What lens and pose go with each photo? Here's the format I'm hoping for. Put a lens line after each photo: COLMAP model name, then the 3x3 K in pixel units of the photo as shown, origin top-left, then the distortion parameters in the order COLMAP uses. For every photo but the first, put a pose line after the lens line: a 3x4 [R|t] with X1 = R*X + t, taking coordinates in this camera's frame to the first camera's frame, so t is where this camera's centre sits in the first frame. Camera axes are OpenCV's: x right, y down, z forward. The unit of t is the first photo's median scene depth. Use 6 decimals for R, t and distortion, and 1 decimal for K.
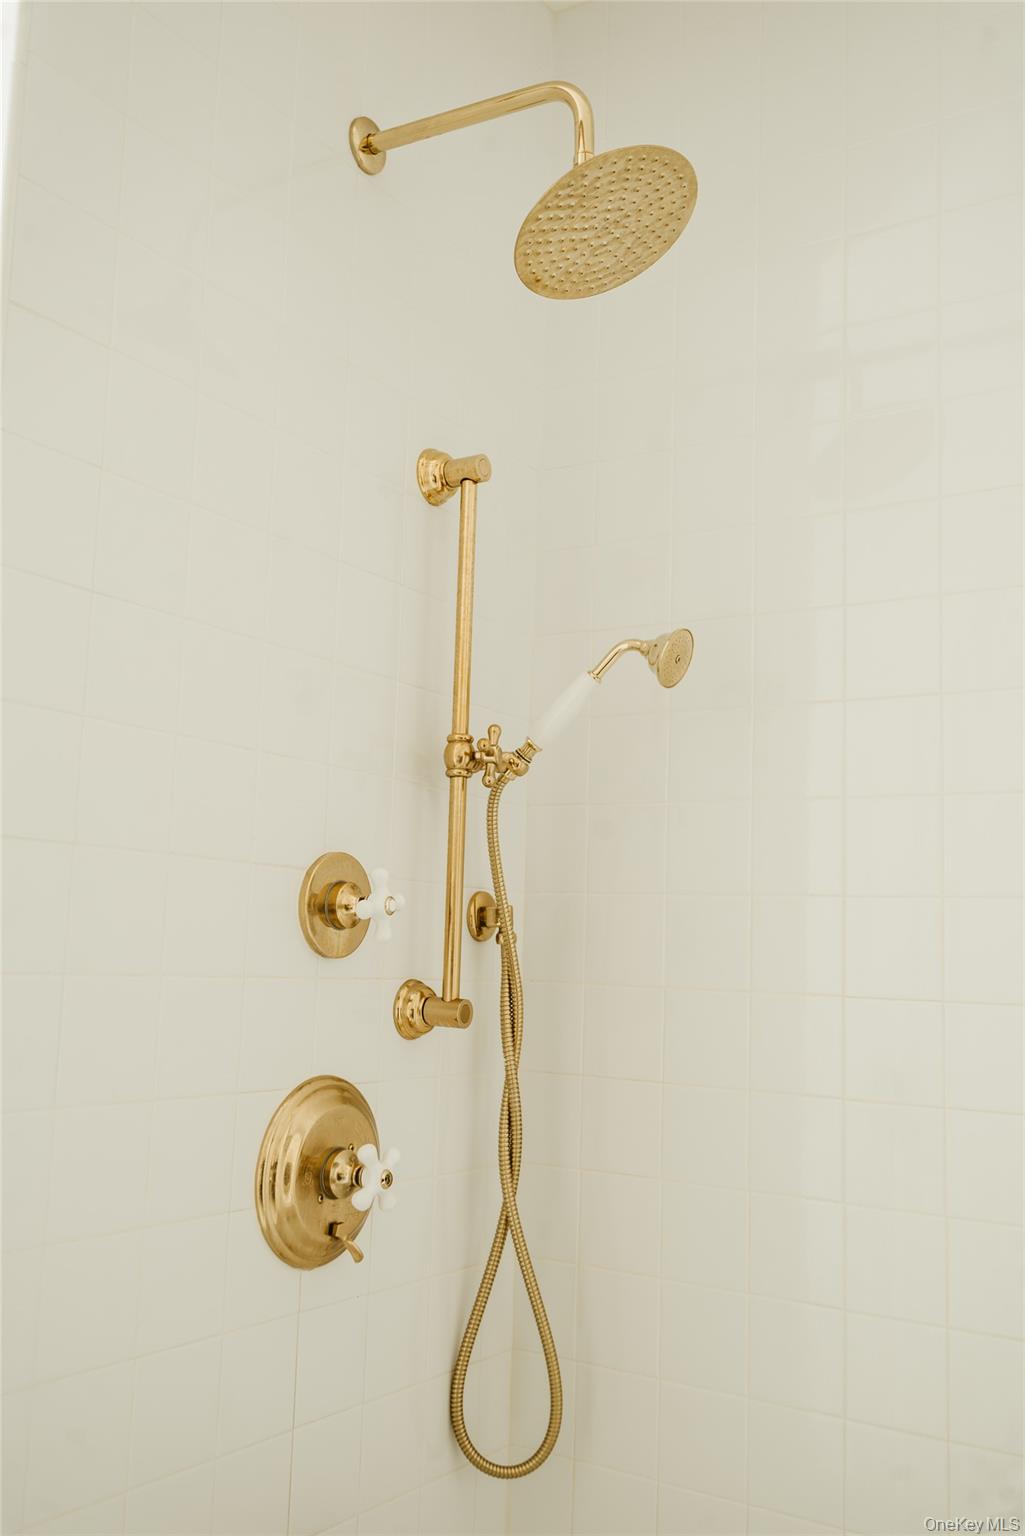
lens RADIAL K [[1165.9, 0, 512.5], [0, 1165.9, 768.0], [0, 0, 1]] dist [0.029616, -0.000599]
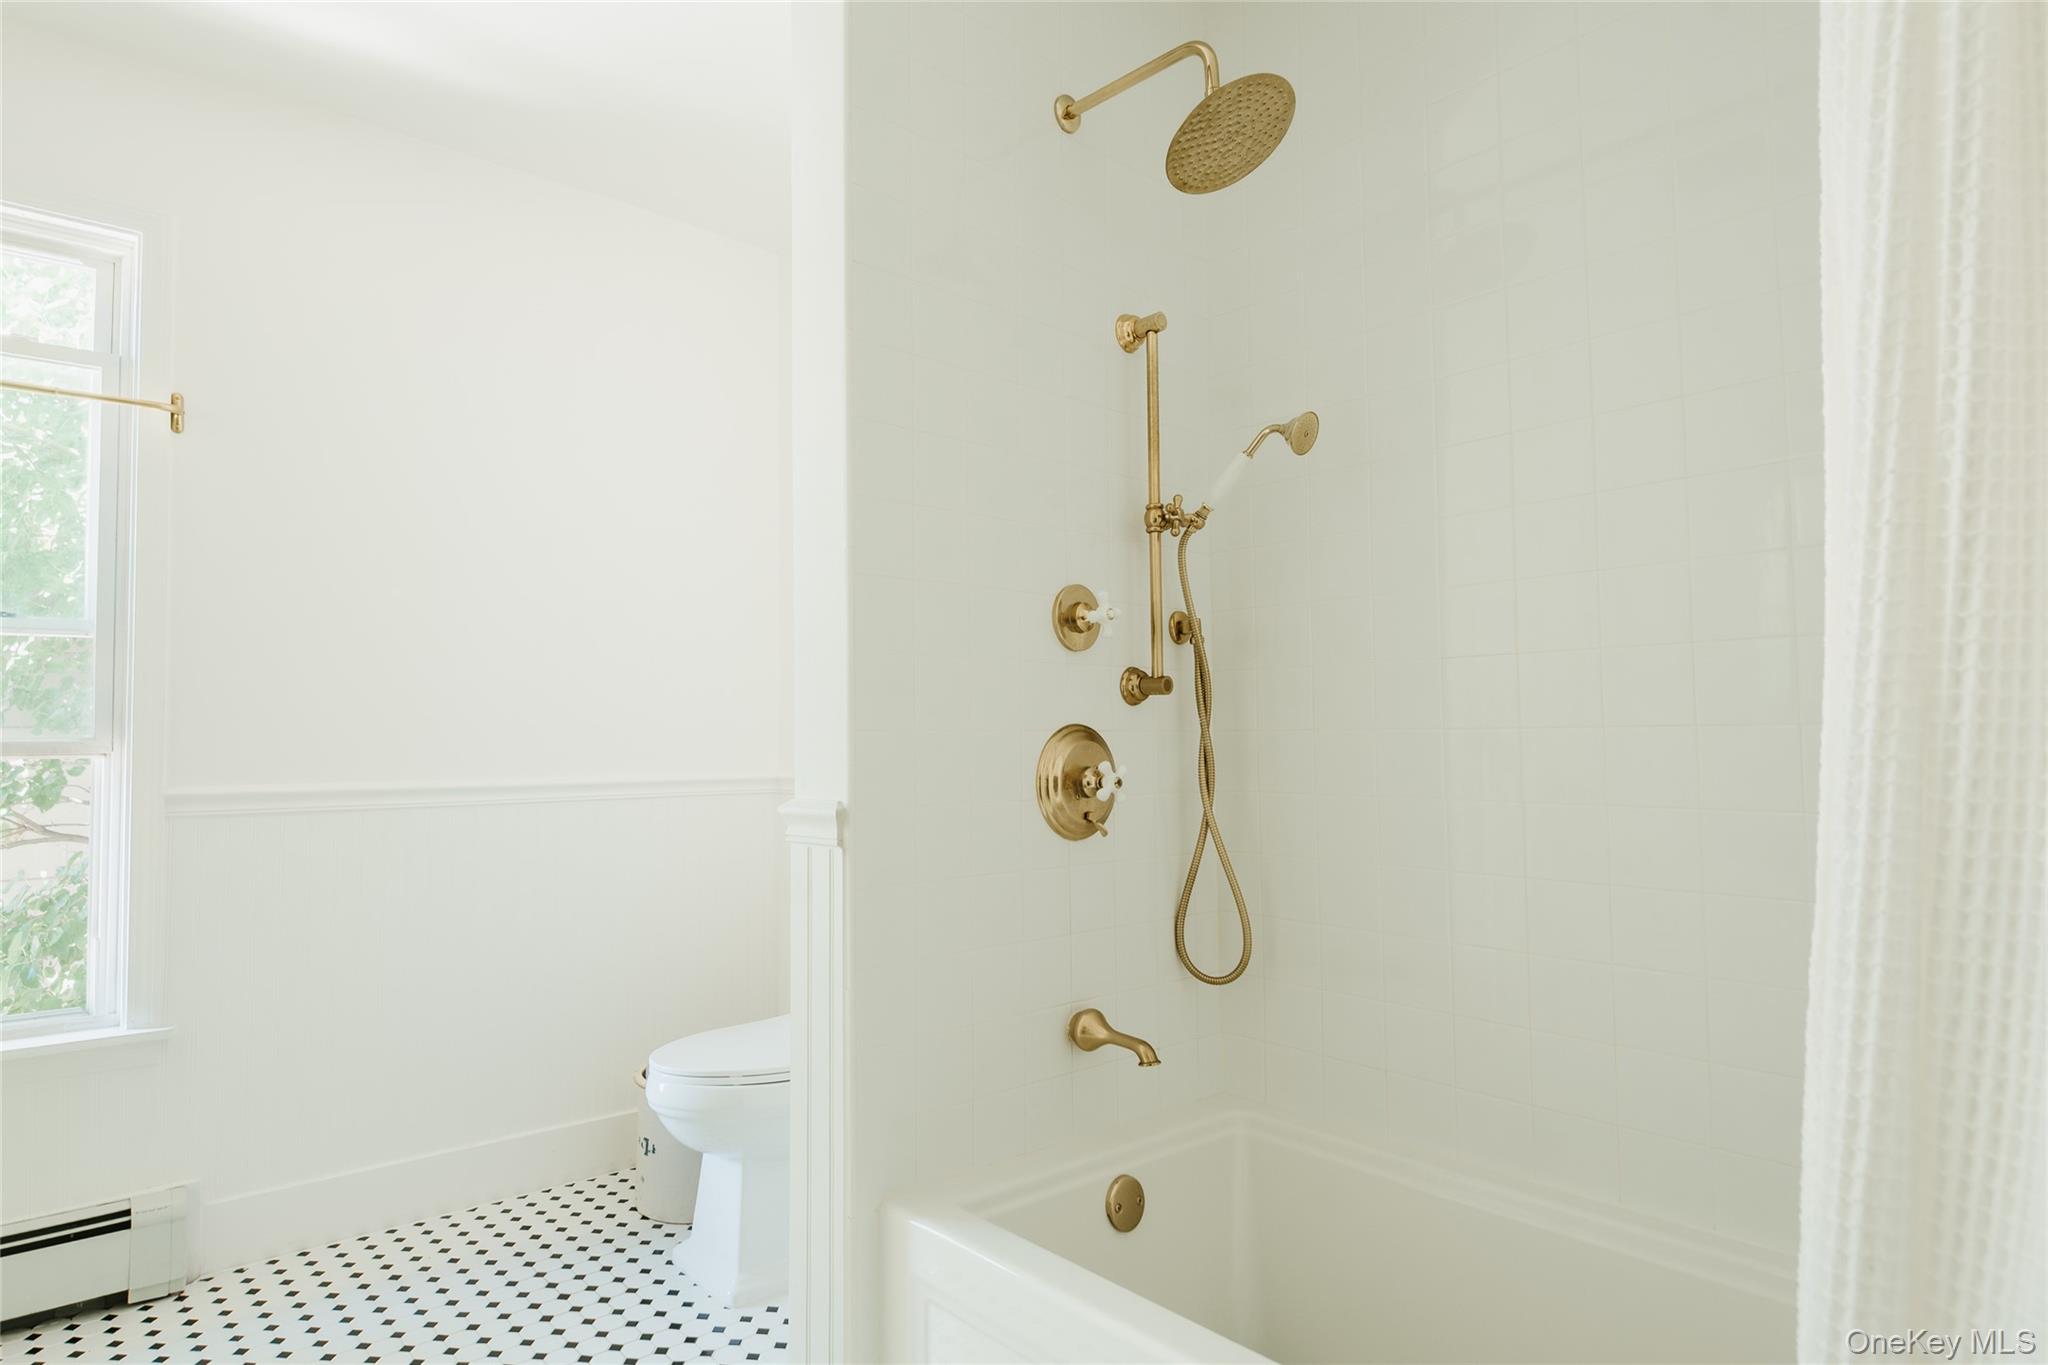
lens RADIAL K [[1093.3, 0, 1024.0], [0, 1093.3, 682.5], [0, 0, 1]] dist [0.019524, 0.000223]
pose [[0.962661, -0.072998, -0.260681, 0.141501], [0.076730, 0.997043, 0.004154, 0.179614], [0.259607, -0.024001, 0.965416, -0.380335]]
